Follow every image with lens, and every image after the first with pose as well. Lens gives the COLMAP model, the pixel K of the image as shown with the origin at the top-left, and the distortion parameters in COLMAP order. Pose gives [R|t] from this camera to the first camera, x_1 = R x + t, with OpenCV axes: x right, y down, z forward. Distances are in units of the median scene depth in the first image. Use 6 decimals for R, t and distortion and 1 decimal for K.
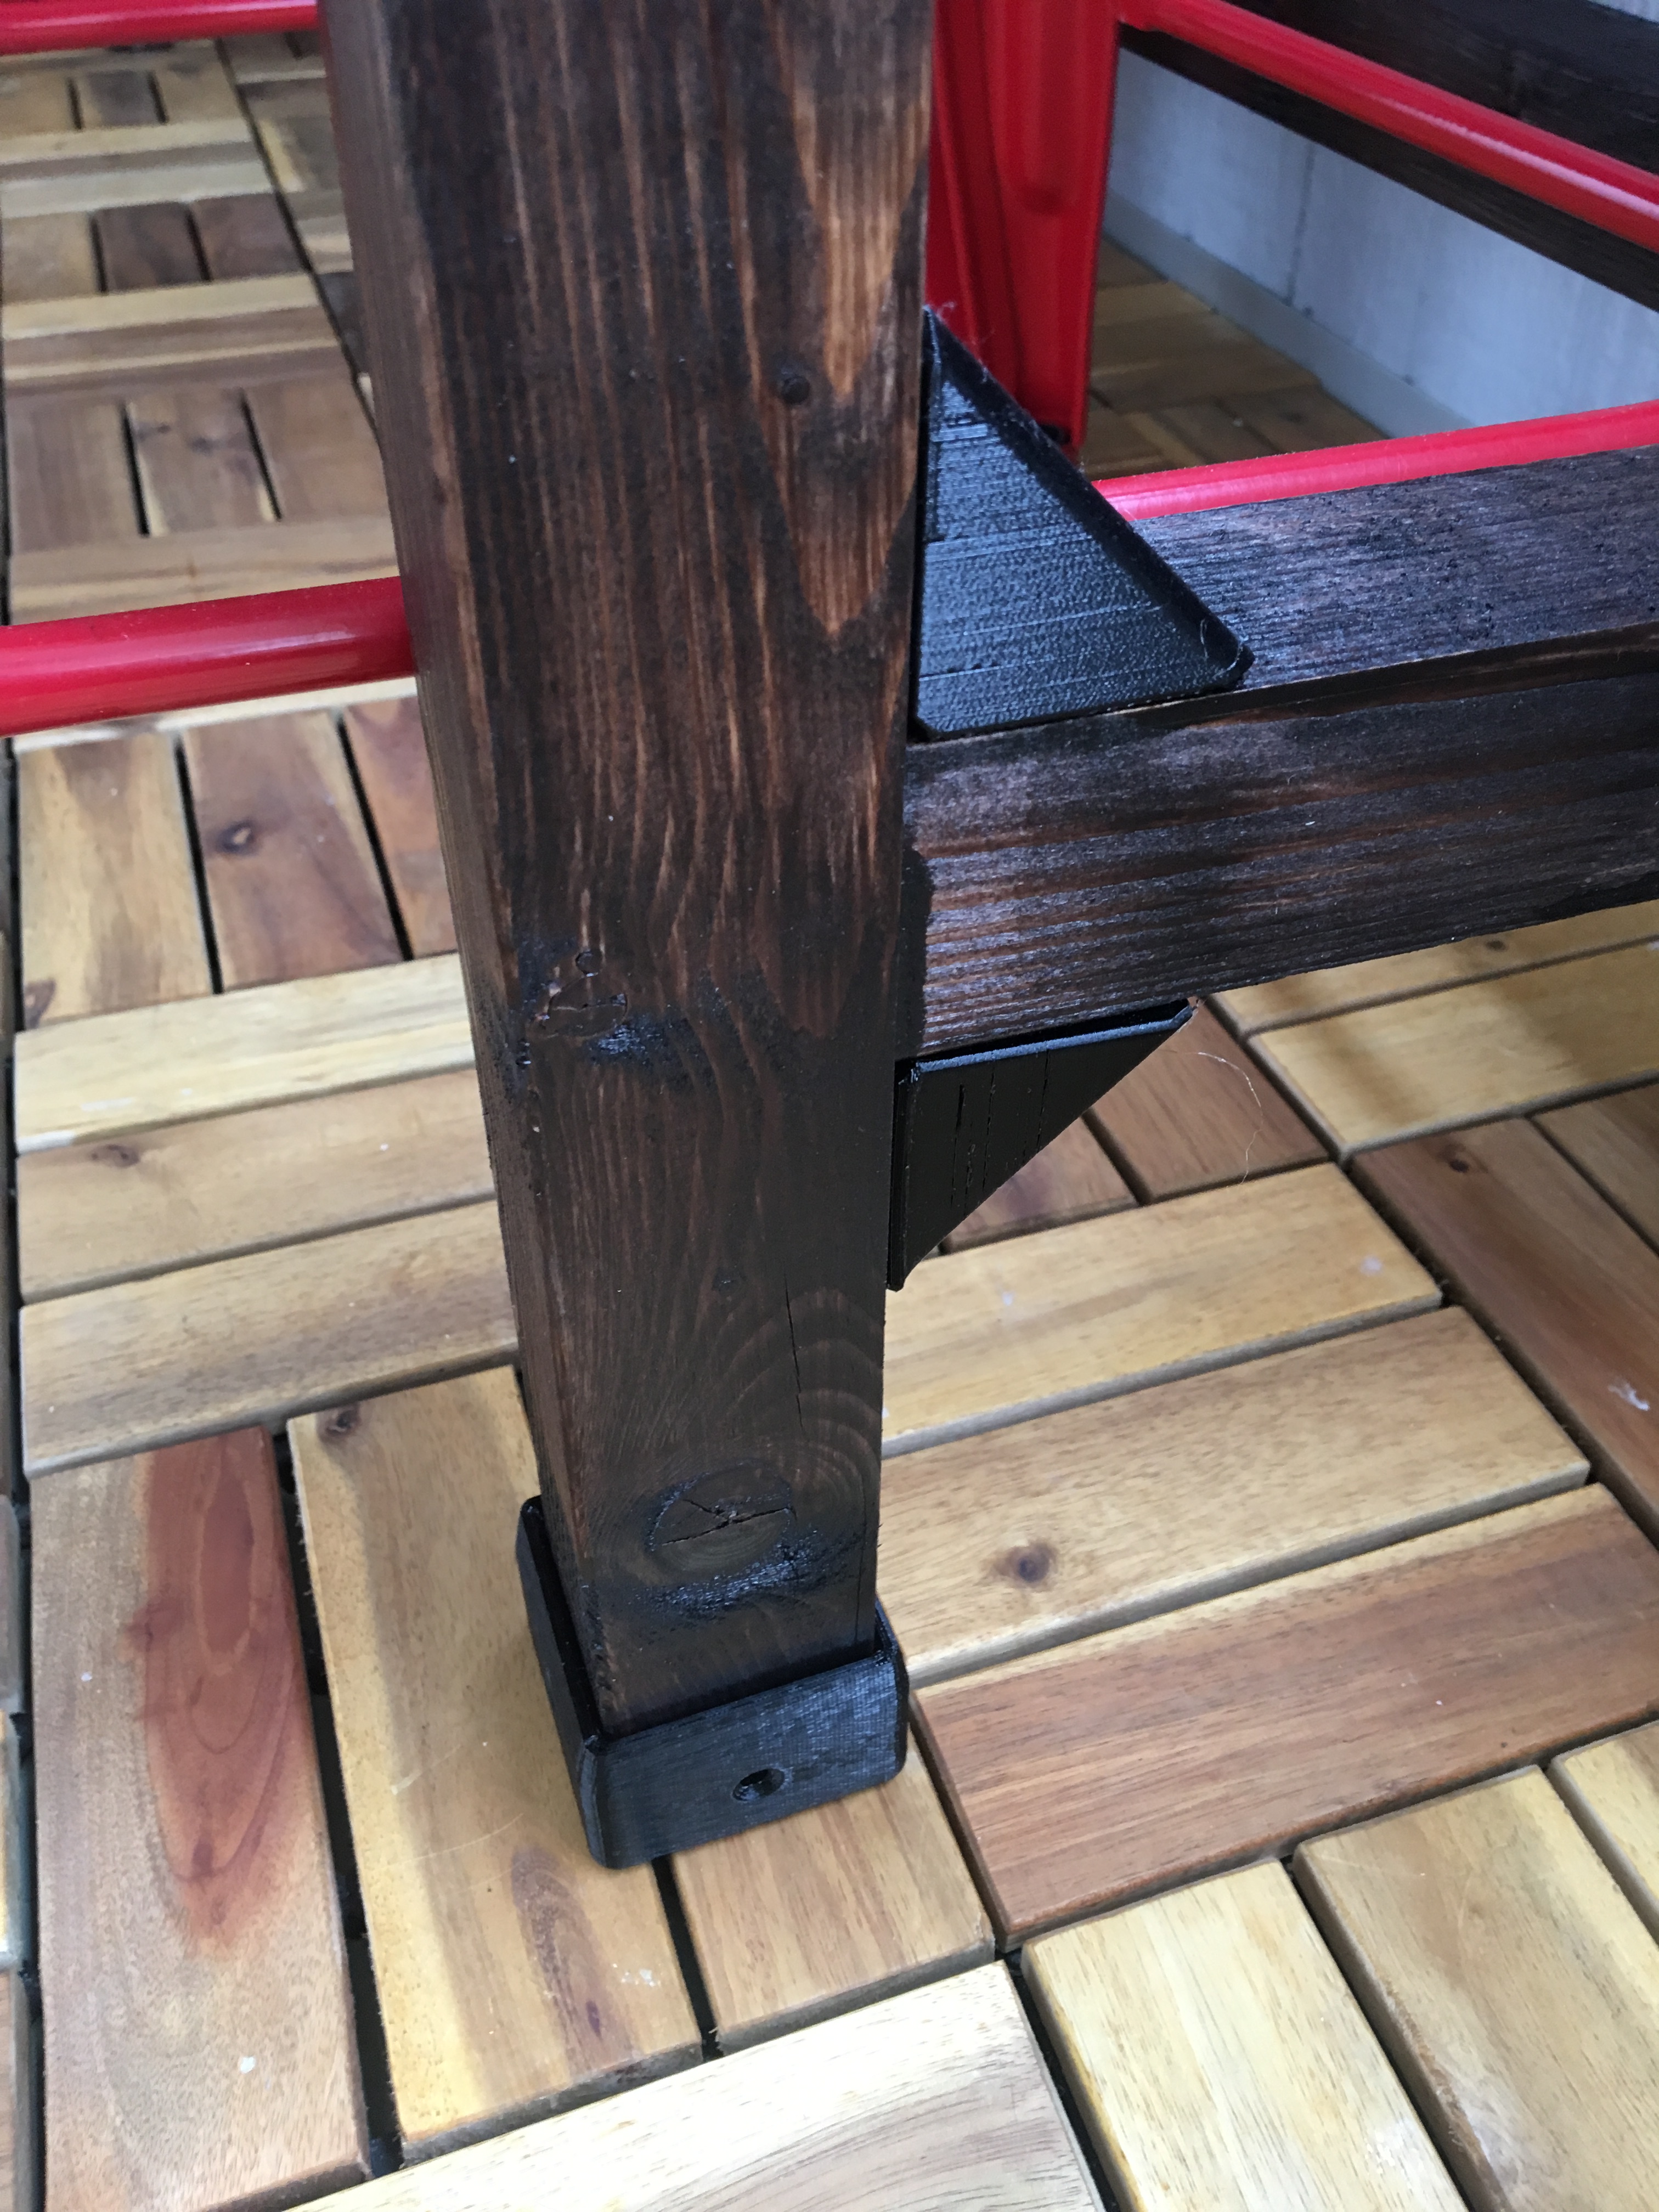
lens RADIAL K [[1872.8, 0, 829.5], [0, 1872.8, 1106.0], [0, 0, 1]] dist [0.066128, -0.090009]
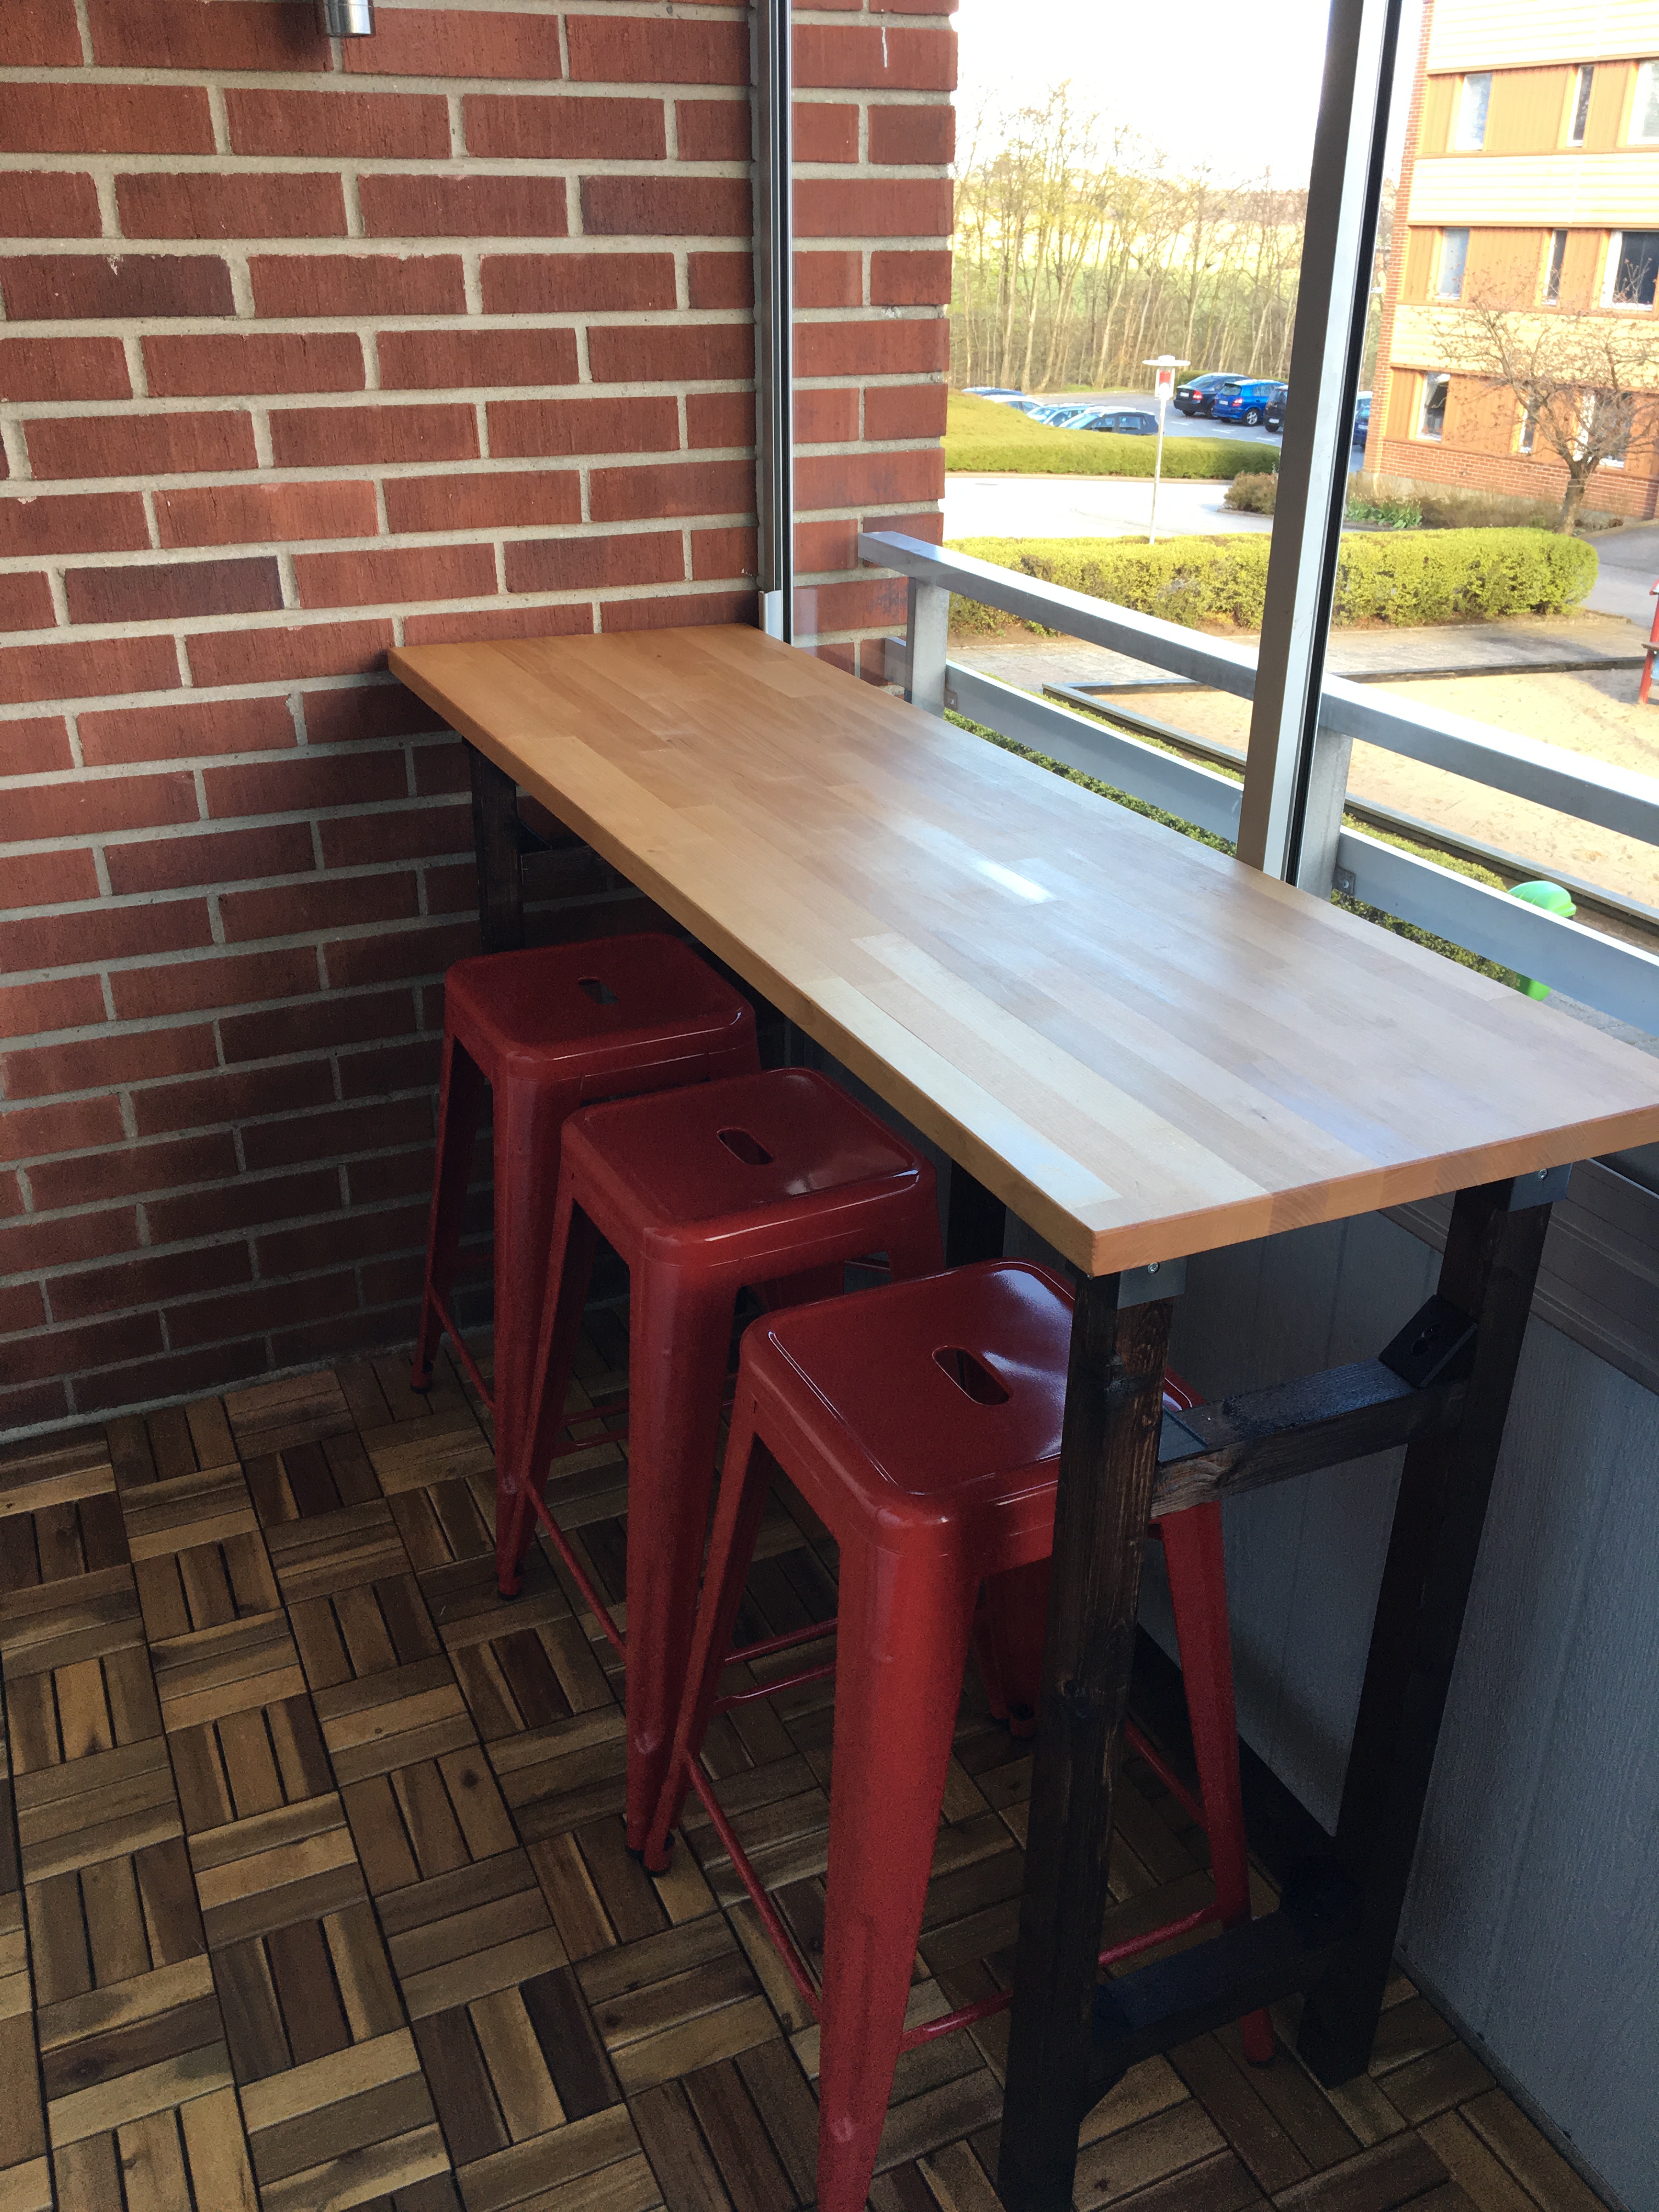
lens RADIAL K [[1872.8, 0, 829.5], [0, 1872.8, 1106.0], [0, 0, 1]] dist [0.066128, -0.090009]
pose [[0.993753, -0.036052, 0.105622, -0.849111], [0.061653, 0.966211, -0.250270, -1.050958], [-0.093031, 0.255218, 0.962398, -3.601234]]
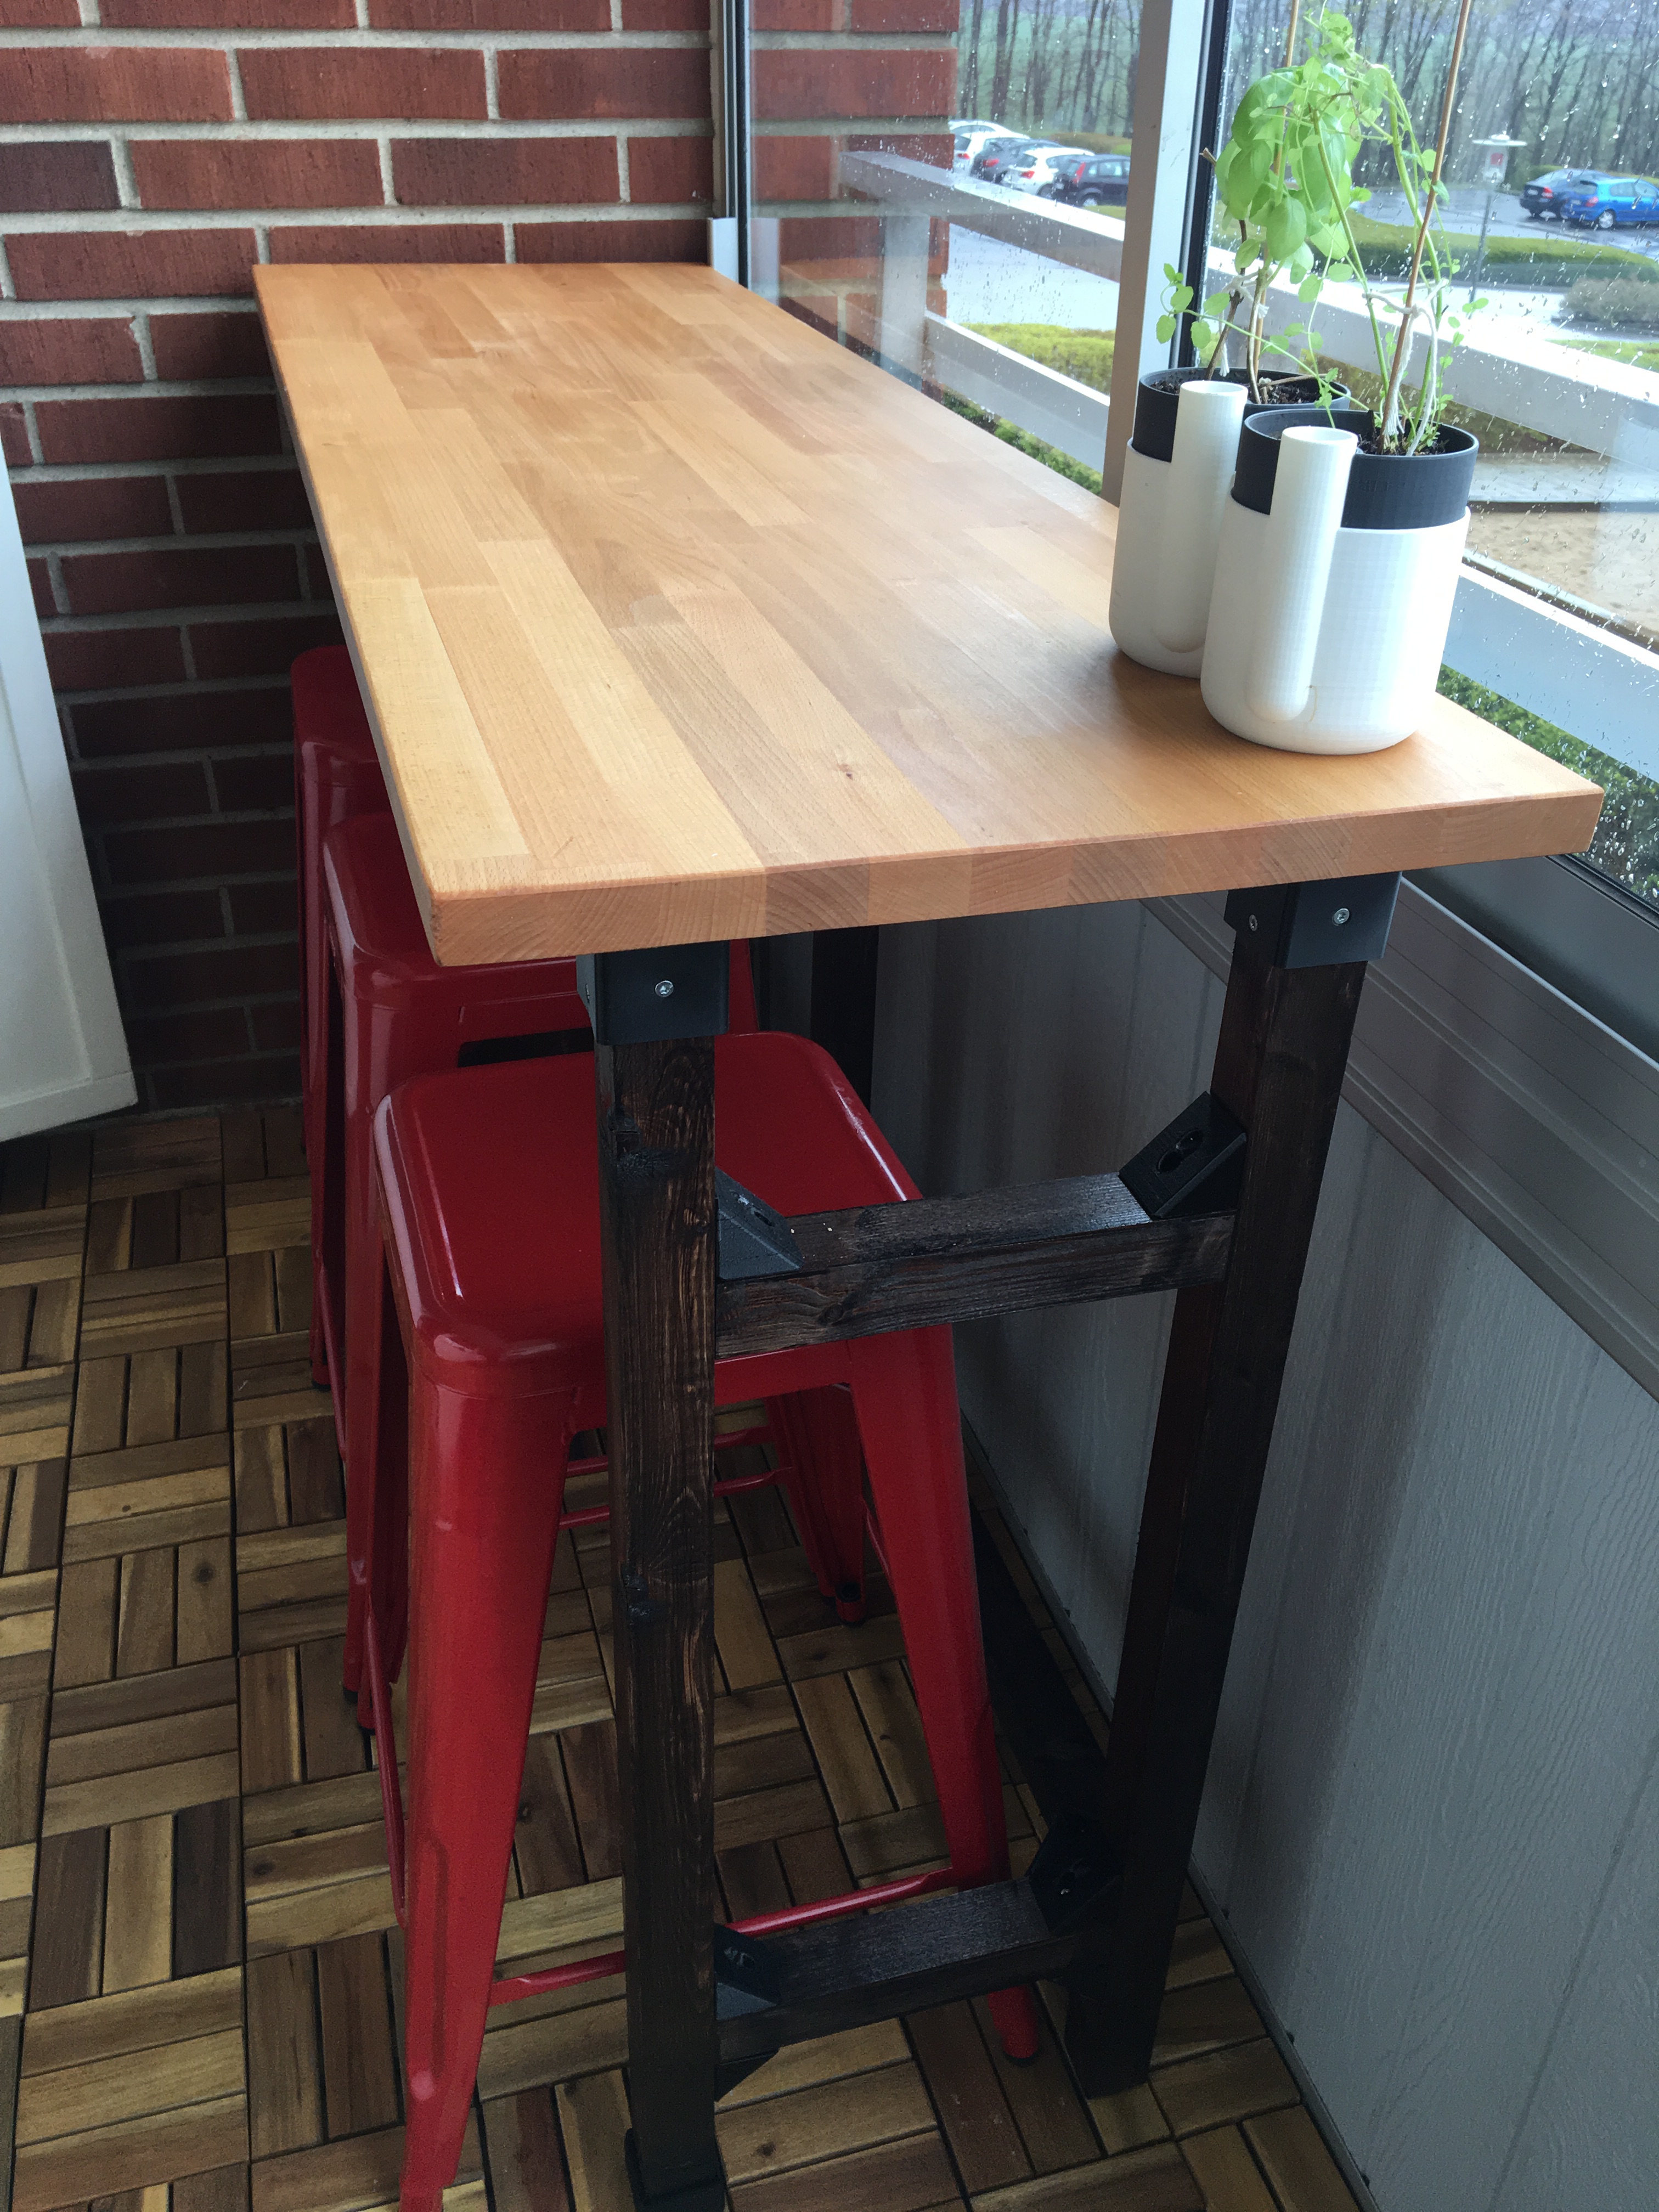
lens RADIAL K [[1872.8, 0, 829.5], [0, 1872.8, 1106.0], [0, 0, 1]] dist [0.066128, -0.090009]
pose [[0.998783, 0.041559, -0.026573, 0.225187], [-0.045334, 0.985682, -0.162405, -1.063201], [0.019443, 0.163412, 0.986366, -2.694812]]
